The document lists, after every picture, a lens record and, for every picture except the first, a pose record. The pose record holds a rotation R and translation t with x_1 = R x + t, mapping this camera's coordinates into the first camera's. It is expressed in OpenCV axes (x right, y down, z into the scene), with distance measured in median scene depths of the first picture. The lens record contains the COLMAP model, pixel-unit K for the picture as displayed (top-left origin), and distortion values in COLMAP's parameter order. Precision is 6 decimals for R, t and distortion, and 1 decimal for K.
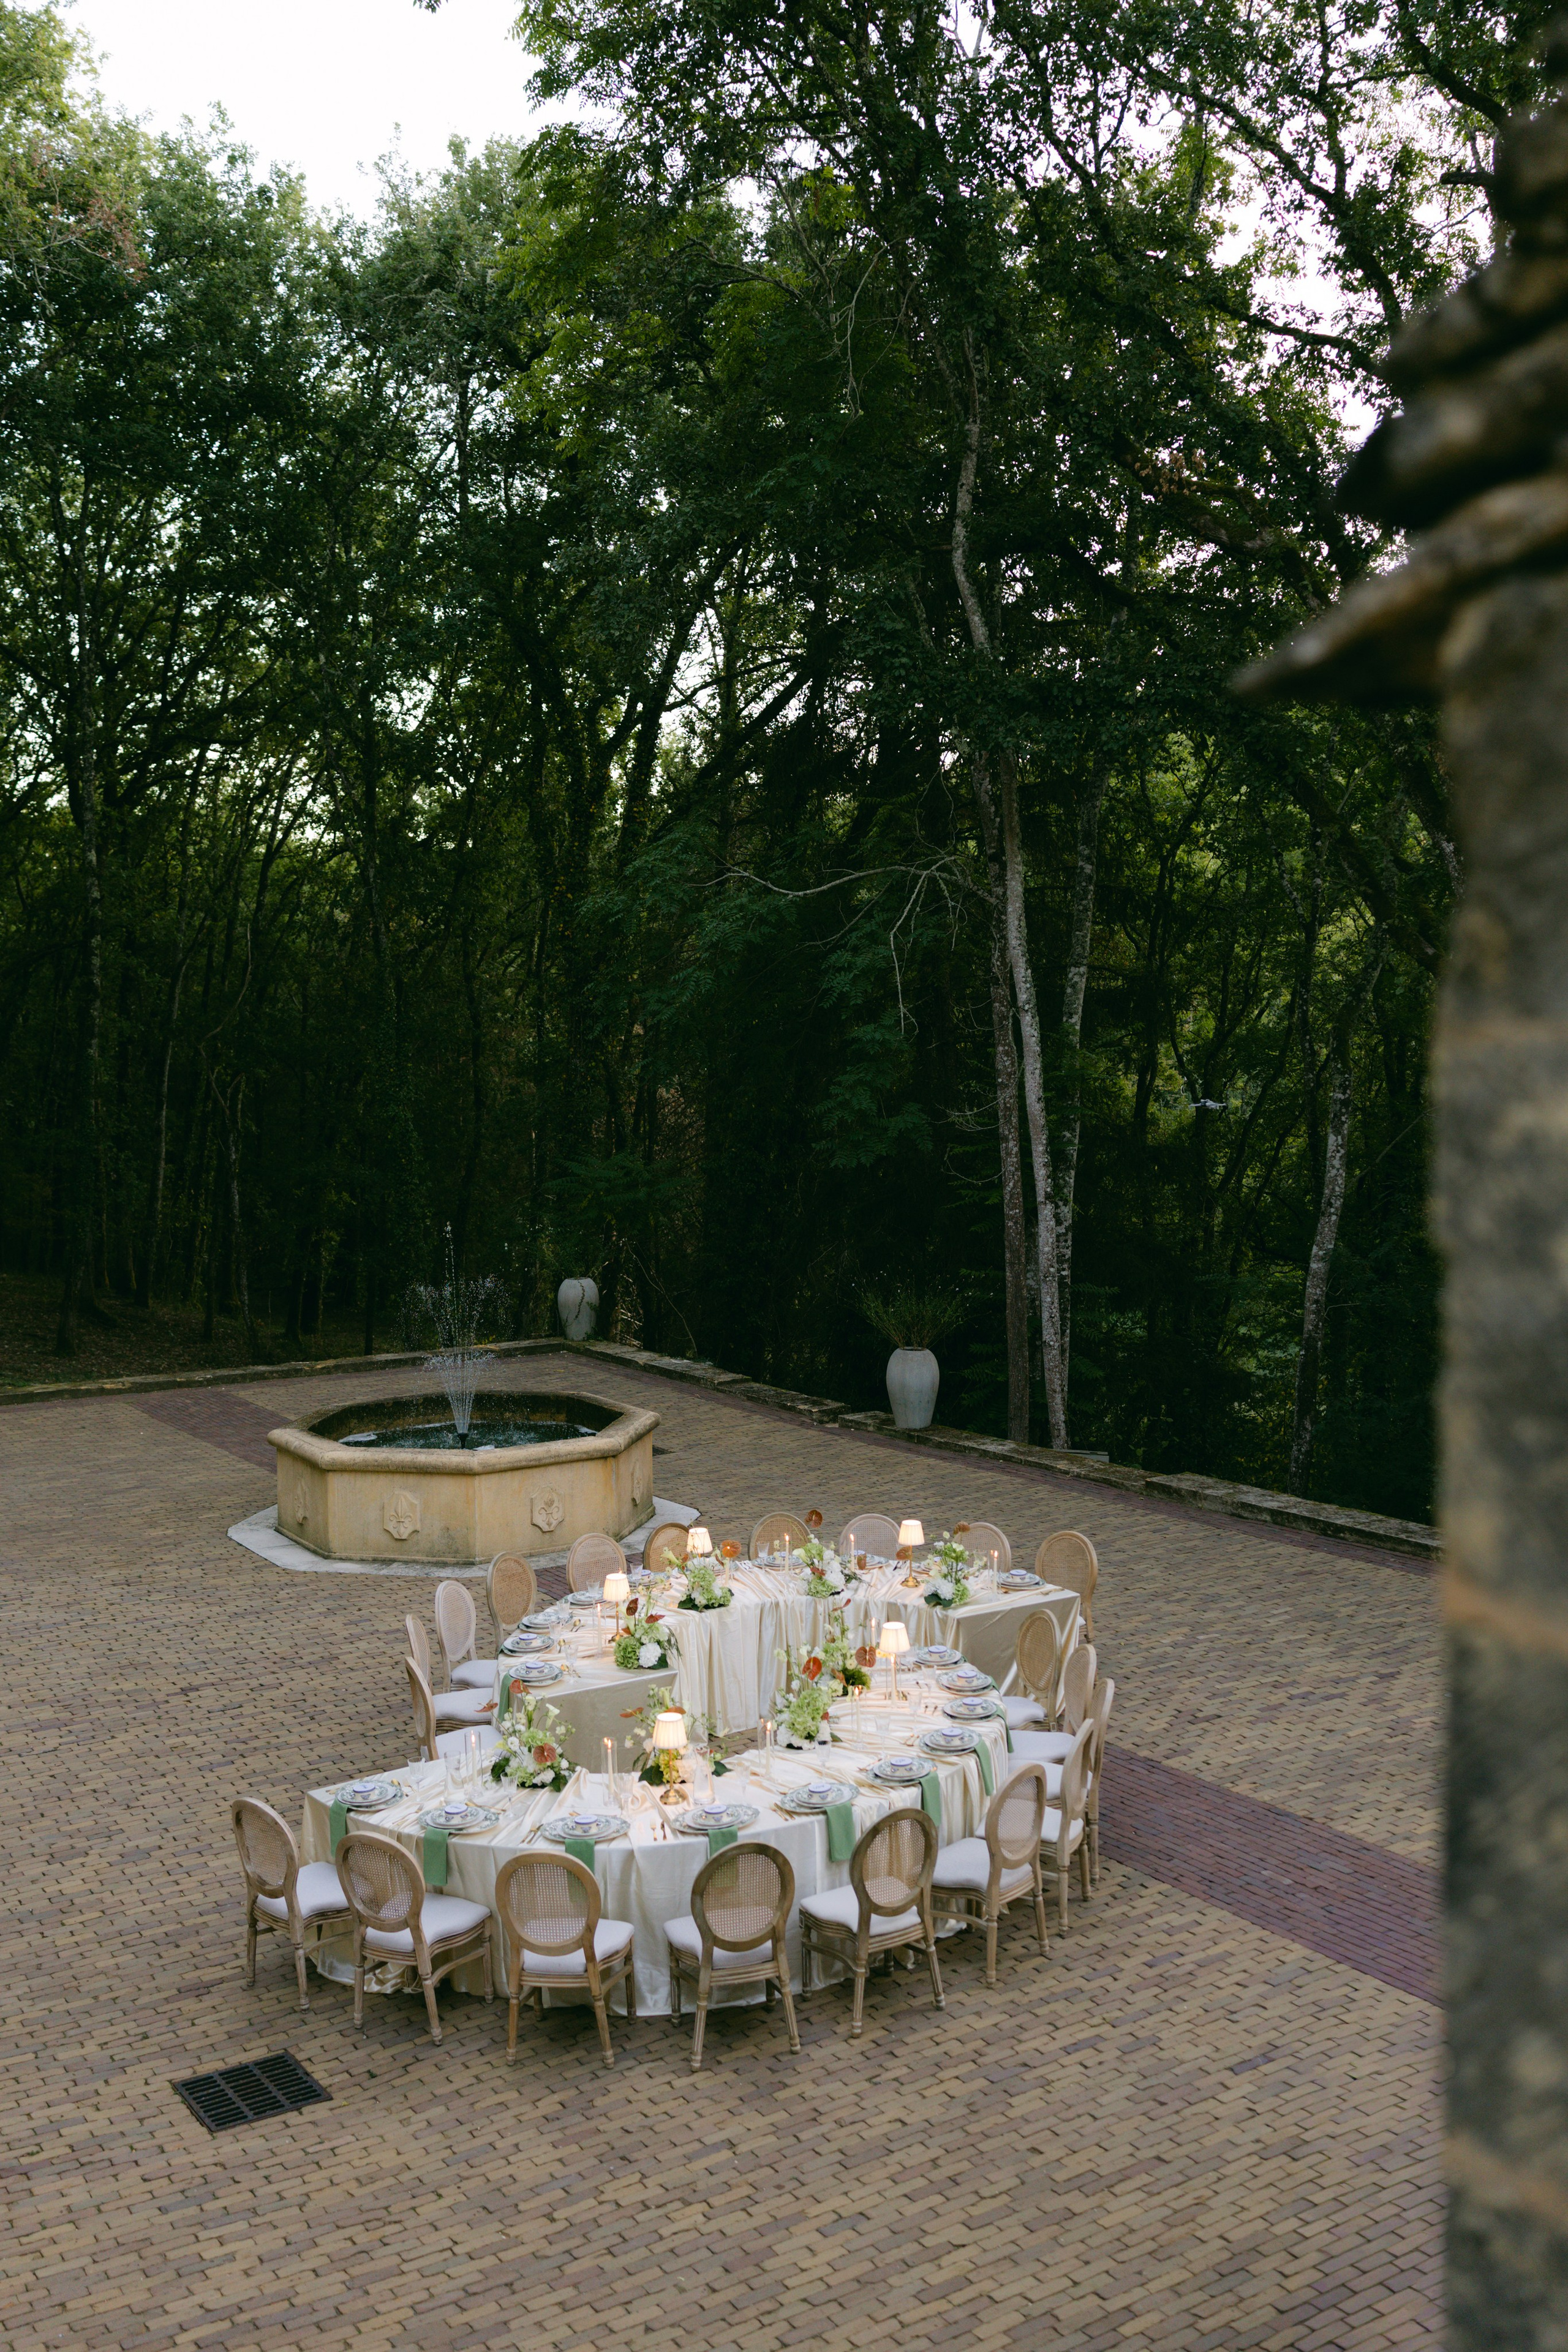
lens RADIAL K [[2305.2, 0, 784.0], [0, 2305.2, 1176.0], [0, 0, 1]] dist [0.011287, -0.029724]
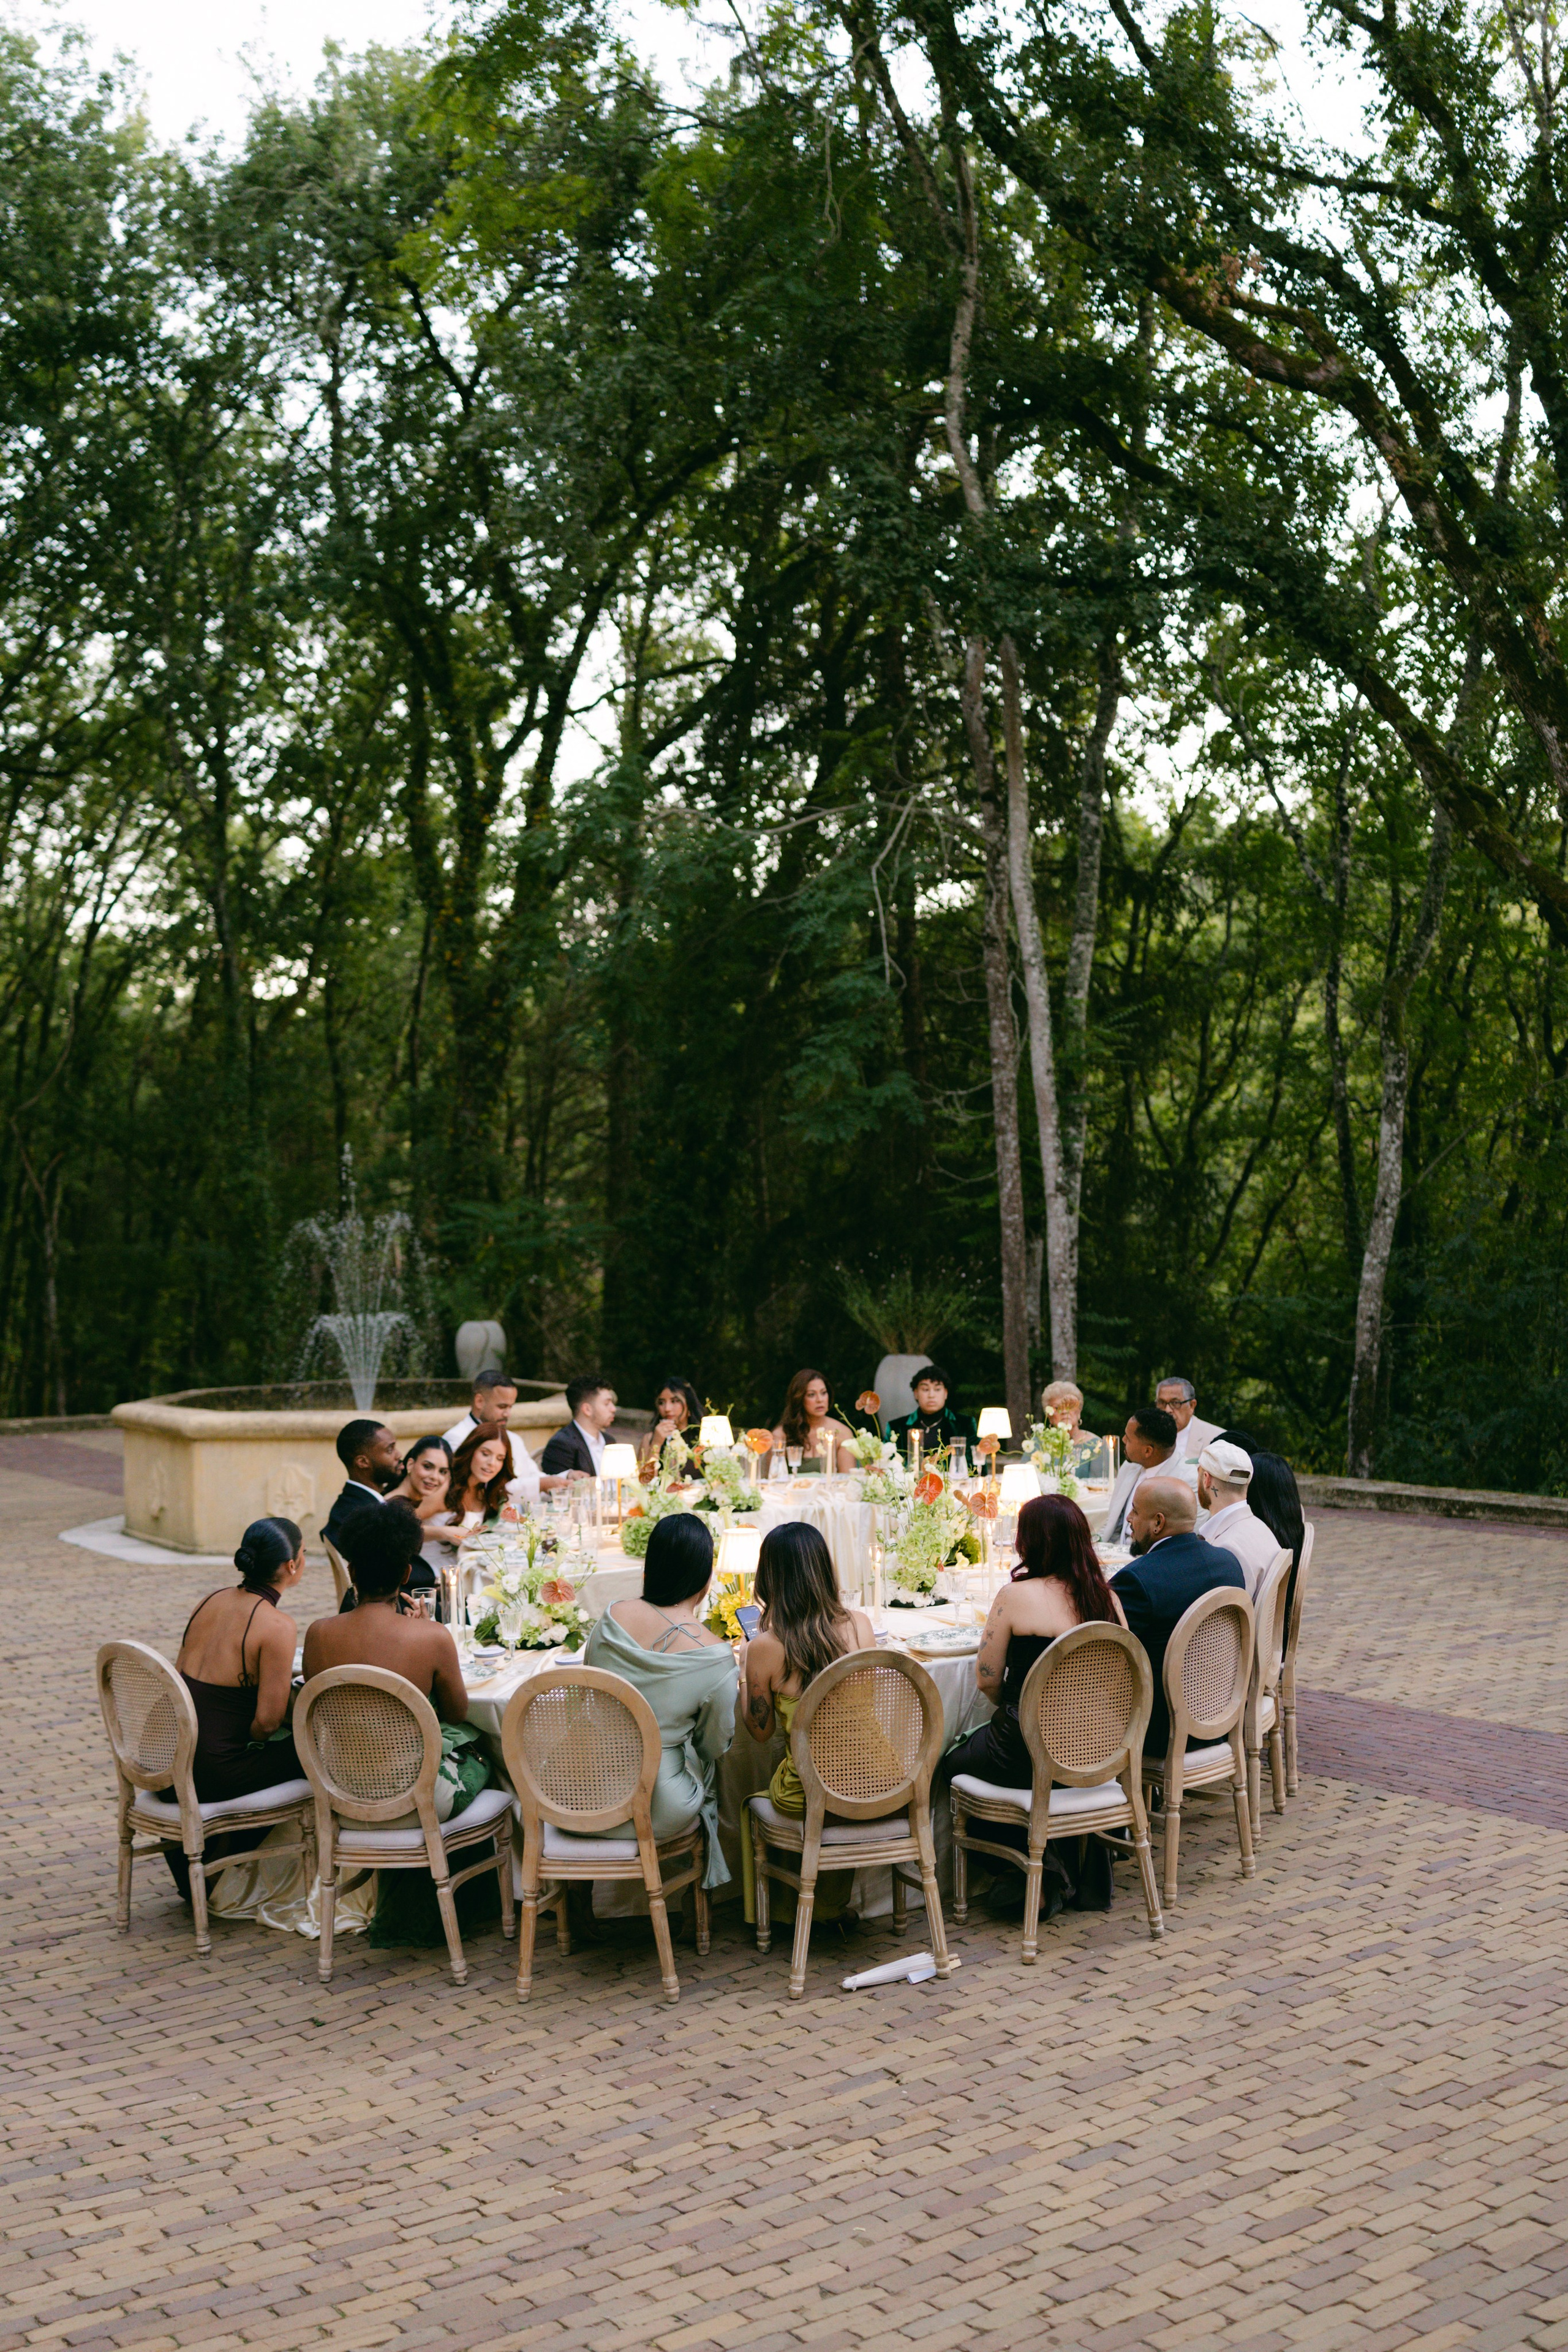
lens RADIAL K [[2455.6, 0, 845.4], [0, 2455.6, 1325.9], [0, 0, 1]] dist [0.009381, -0.032116]
pose [[0.996367, 0.000528, 0.085157, -0.079662], [0.003080, 0.999103, -0.042231, 0.199594], [-0.085103, 0.042340, 0.995472, 0.252268]]
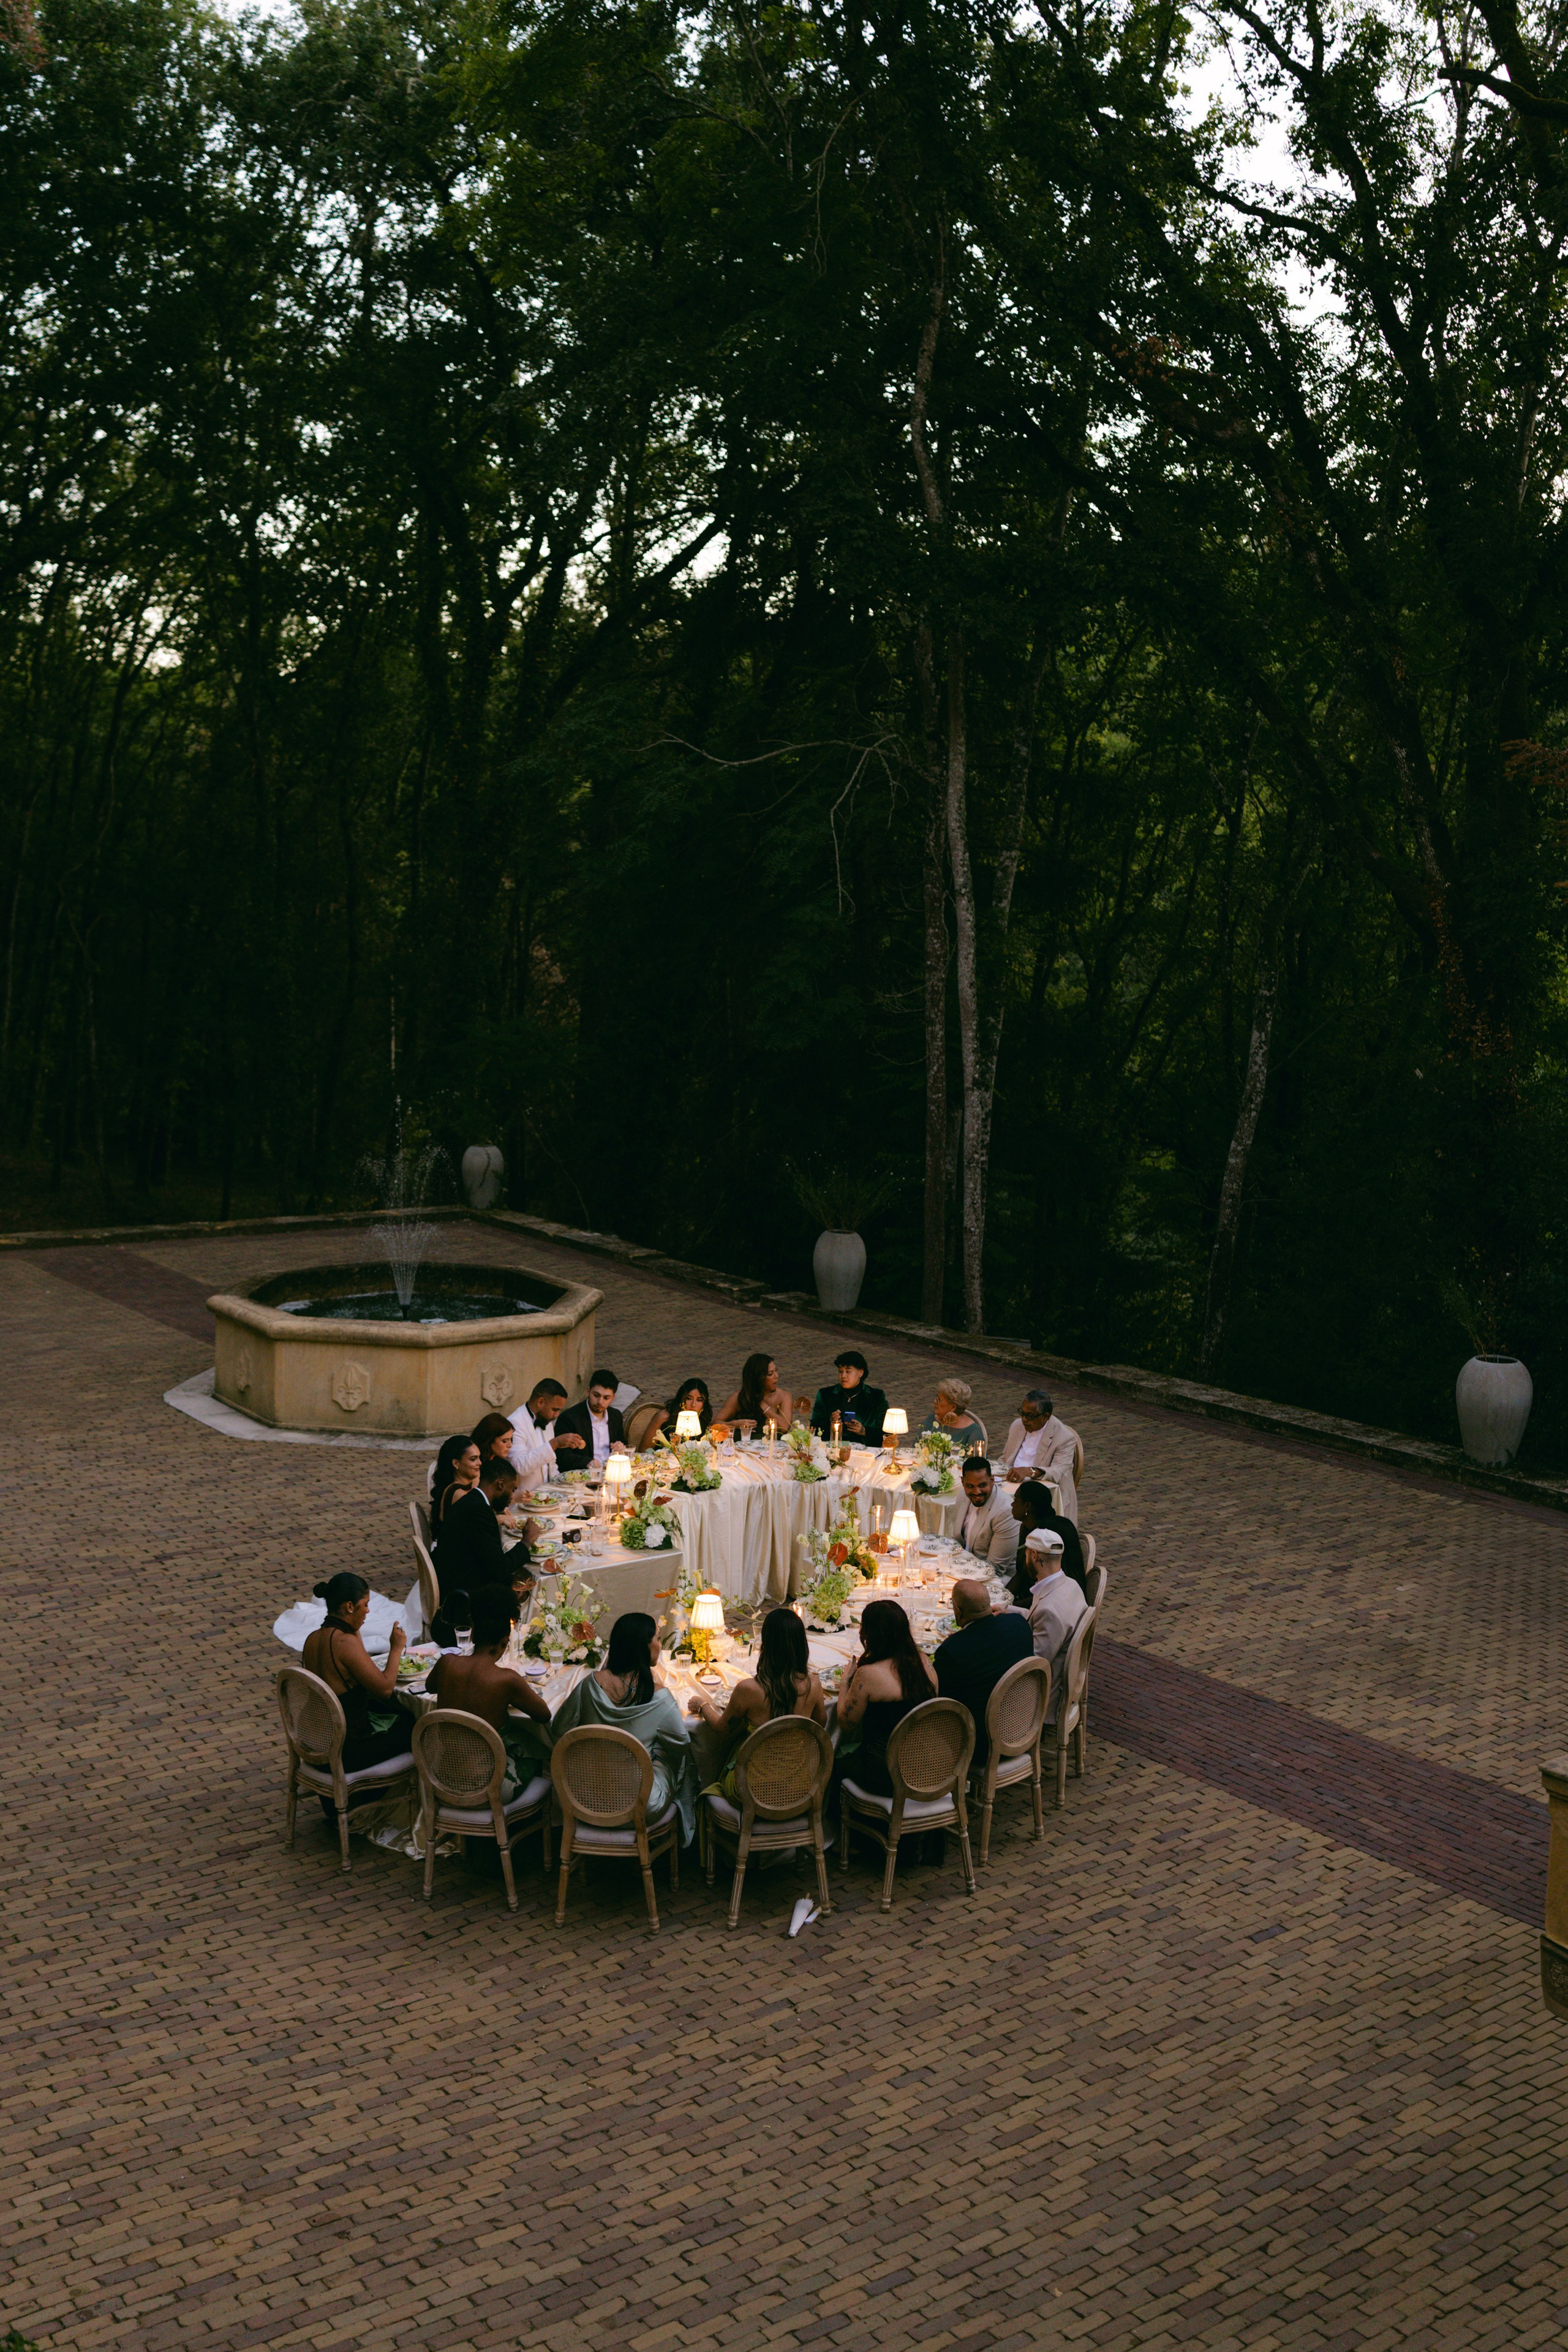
lens RADIAL K [[2391.0, 0, 771.9], [0, 2391.0, 1178.3], [0, 0, 1]] dist [0.016081, -0.034971]
pose [[0.996392, 0.033625, 0.077922, -0.108480], [-0.038337, 0.997475, 0.059787, -0.016976], [-0.075715, -0.062559, 0.995165, -0.051618]]
